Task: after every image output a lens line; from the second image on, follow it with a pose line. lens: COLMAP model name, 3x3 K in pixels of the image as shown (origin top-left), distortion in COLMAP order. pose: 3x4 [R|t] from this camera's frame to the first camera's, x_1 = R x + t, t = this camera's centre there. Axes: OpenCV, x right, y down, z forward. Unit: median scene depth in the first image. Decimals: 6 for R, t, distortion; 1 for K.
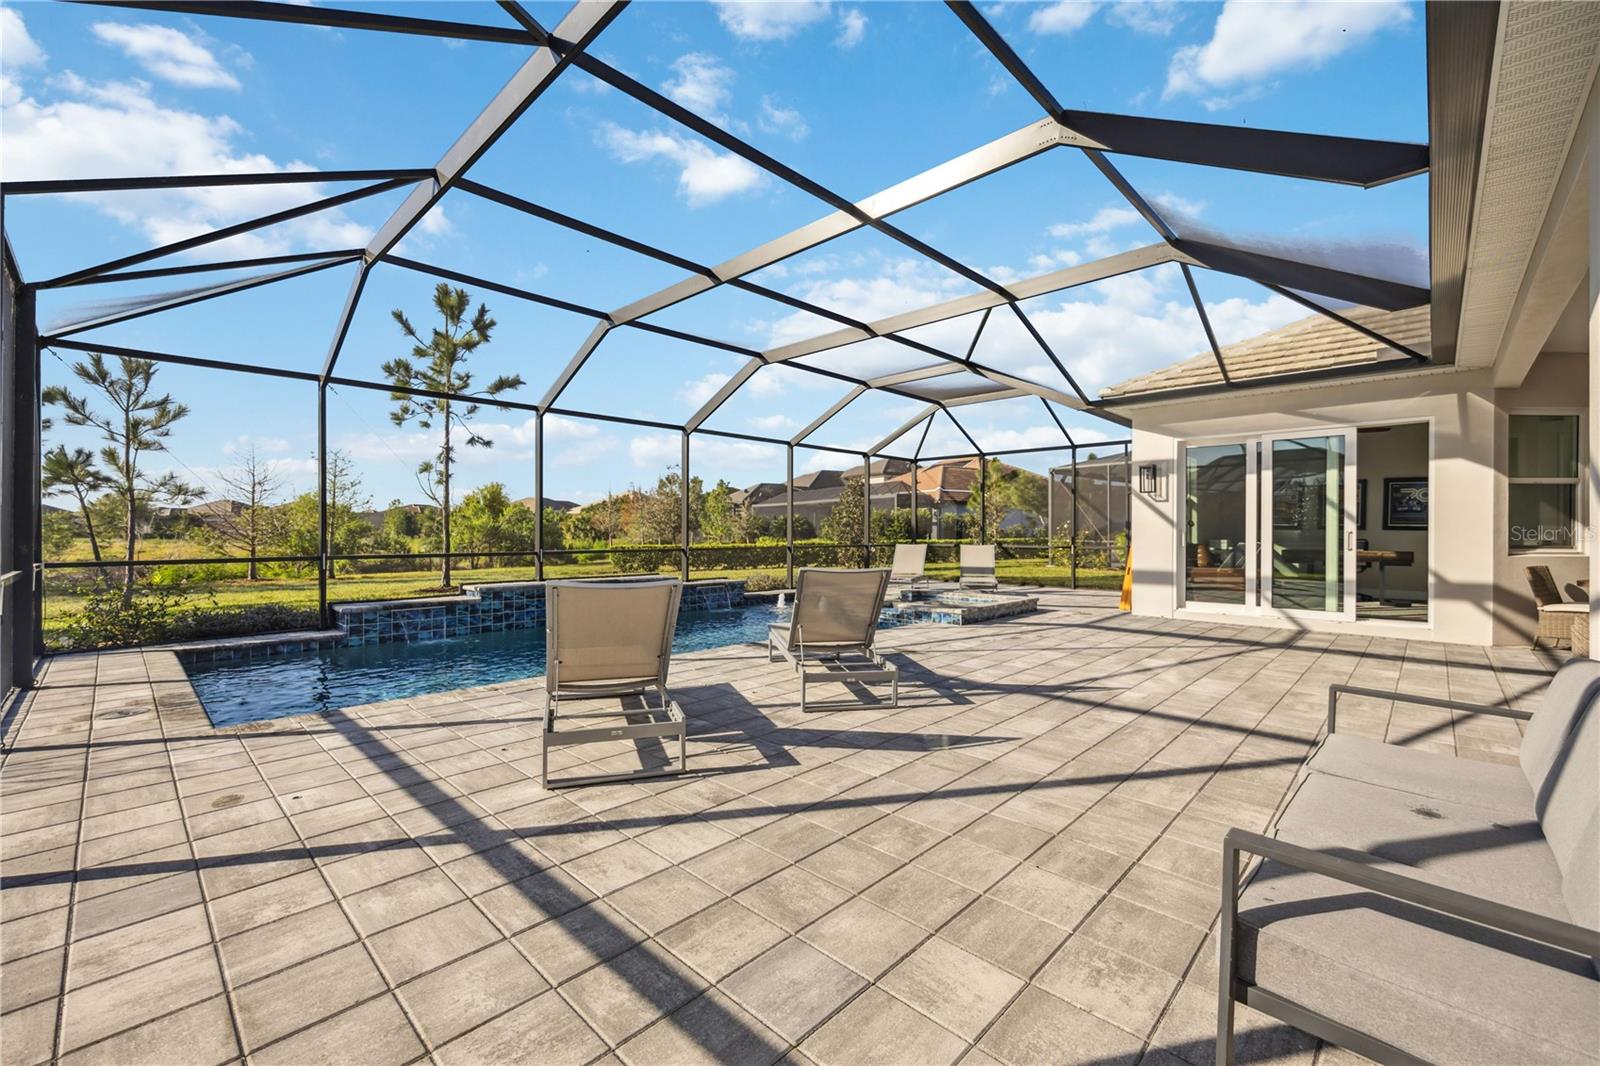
lens RADIAL K [[669.1, 0, 800.0], [0, 669.1, 533.0], [0, 0, 1]] dist [0.002790, 0.000172]
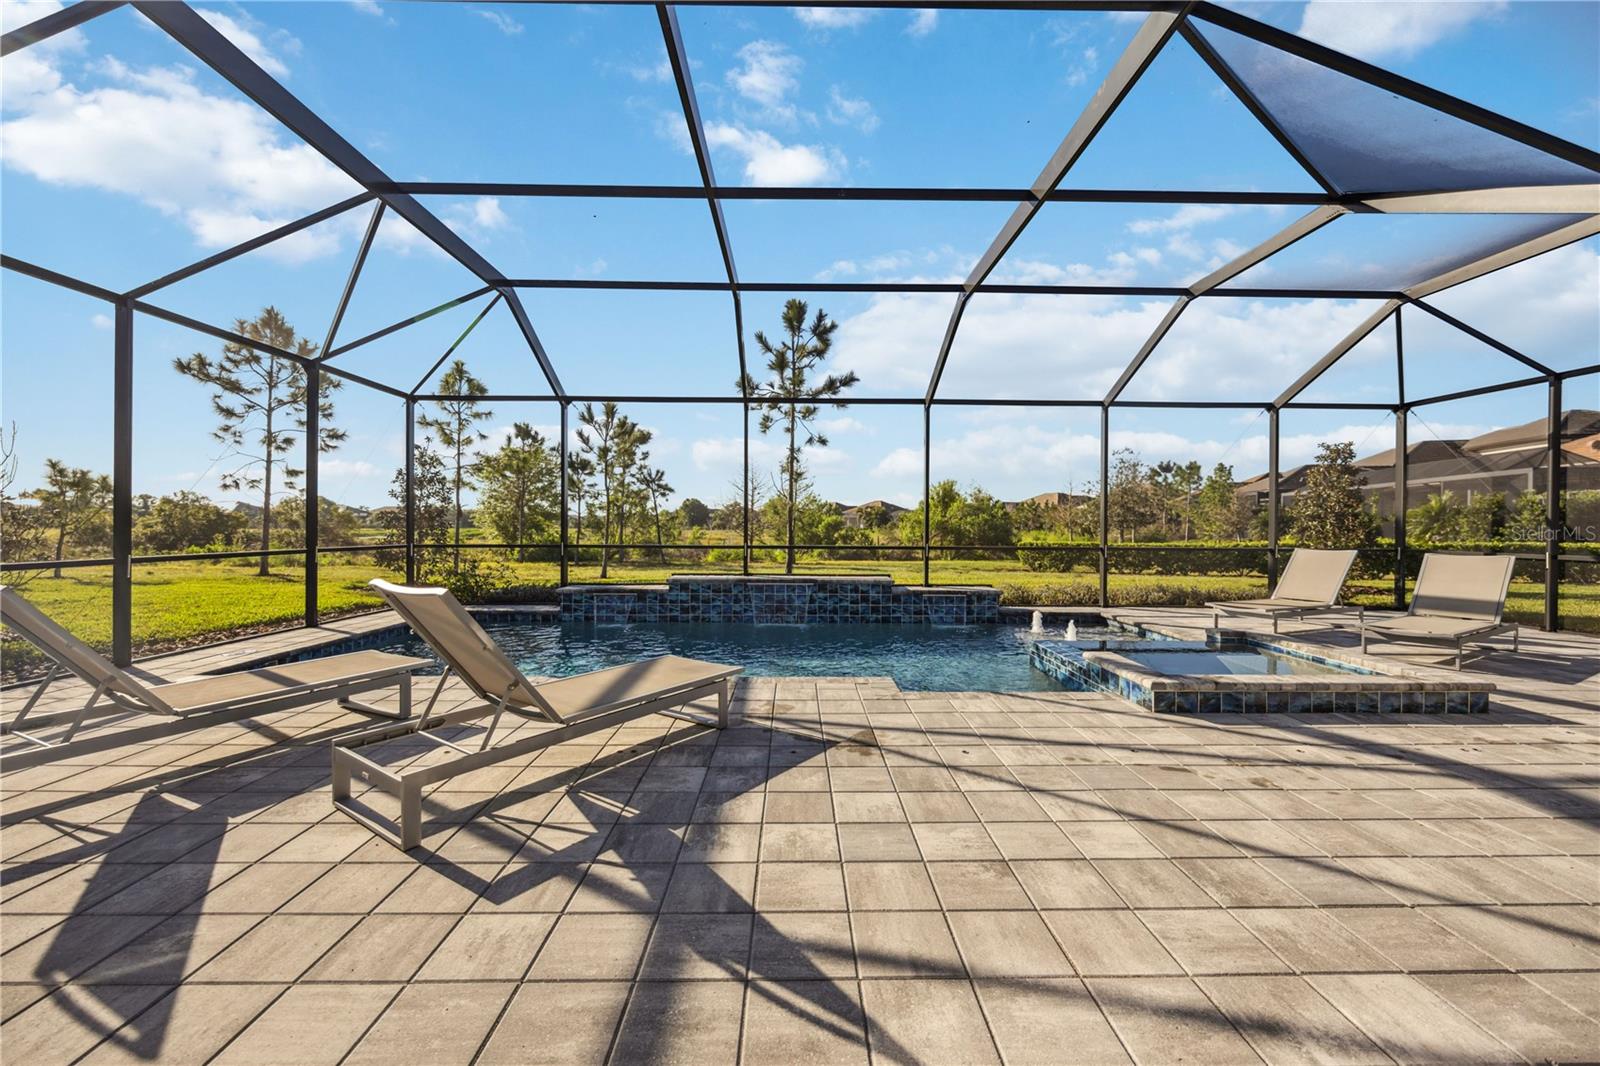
lens RADIAL K [[641.2, 0, 801.0], [0, 641.2, 527.3], [0, 0, 1]] dist [-0.002811, -0.000235]
pose [[0.700797, 0.005524, -0.713339, 0.292518], [-0.006227, 0.999979, 0.001626, -0.000725], [0.713334, 0.003302, 0.700817, 0.345187]]
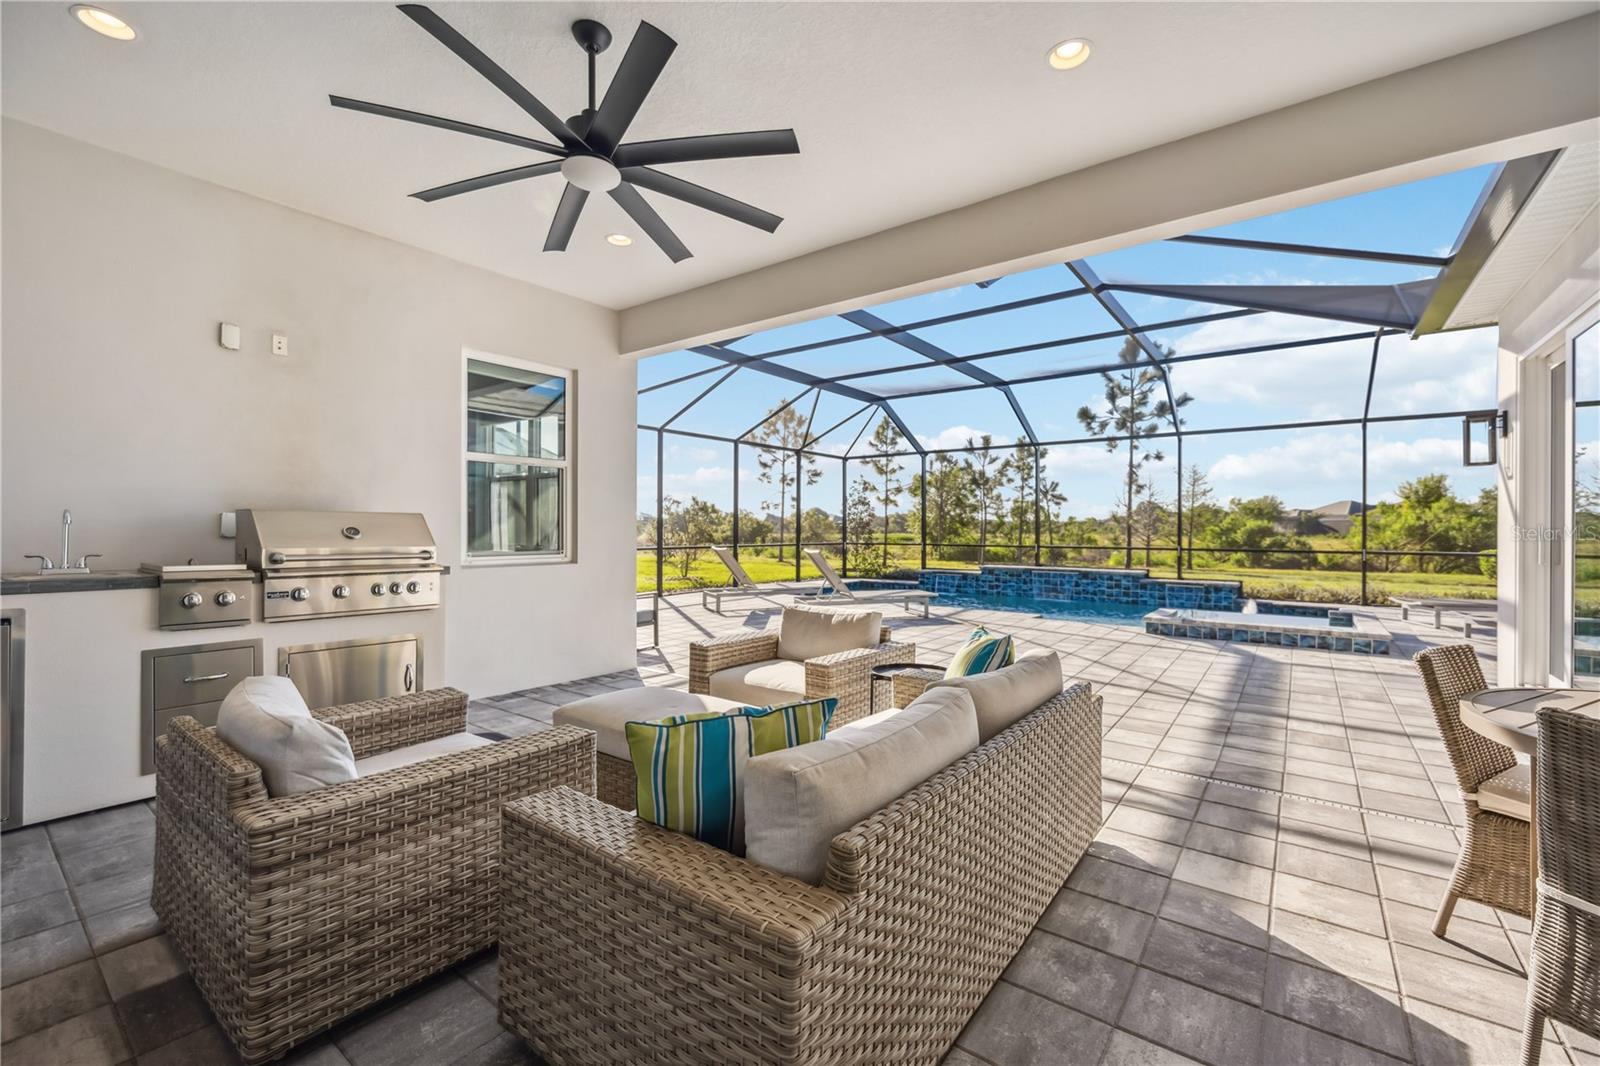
lens RADIAL K [[661.8, 0, 803.0], [0, 661.8, 538.2], [0, 0, 1]] dist [0.000620, 0.000161]
pose [[0.109672, 0.014145, -0.993867, 0.816756], [-0.004896, 0.999894, 0.013690, -0.004156], [0.993956, 0.003364, 0.109729, 0.307913]]
